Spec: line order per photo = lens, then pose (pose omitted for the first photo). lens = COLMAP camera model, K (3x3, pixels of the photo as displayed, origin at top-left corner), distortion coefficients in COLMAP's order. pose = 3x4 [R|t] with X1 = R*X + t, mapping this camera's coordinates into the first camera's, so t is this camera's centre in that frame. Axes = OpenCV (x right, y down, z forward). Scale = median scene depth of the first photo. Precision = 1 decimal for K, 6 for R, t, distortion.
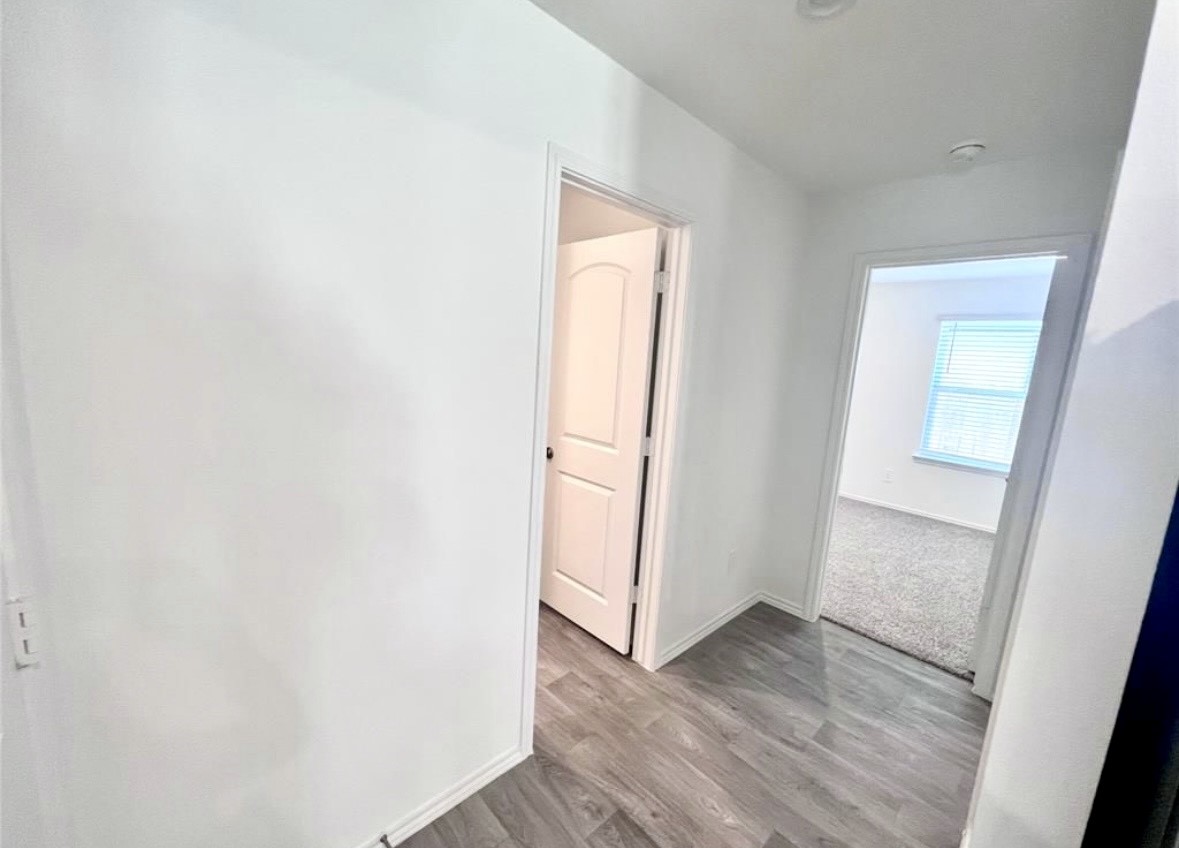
lens RADIAL K [[473.2, 0, 585.2], [0, 473.2, 425.3], [0, 0, 1]] dist [-0.002580, 0.000902]
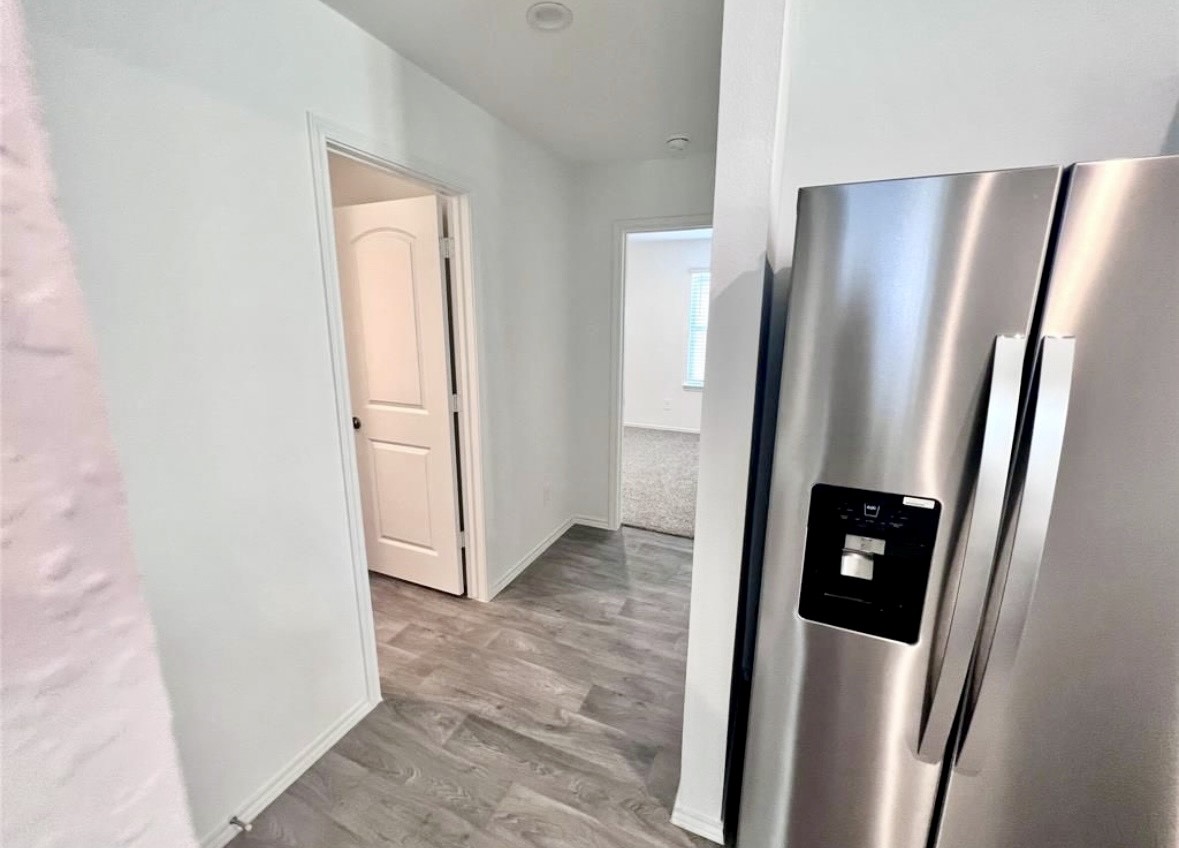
lens RADIAL K [[473.2, 0, 586.8], [0, 473.2, 415.8], [0, 0, 1]] dist [-0.002580, 0.000902]
pose [[0.920403, -0.135359, 0.366791, 0.008740], [0.109428, 0.989848, 0.090698, 0.009179], [-0.375345, -0.043341, 0.925871, -0.117048]]
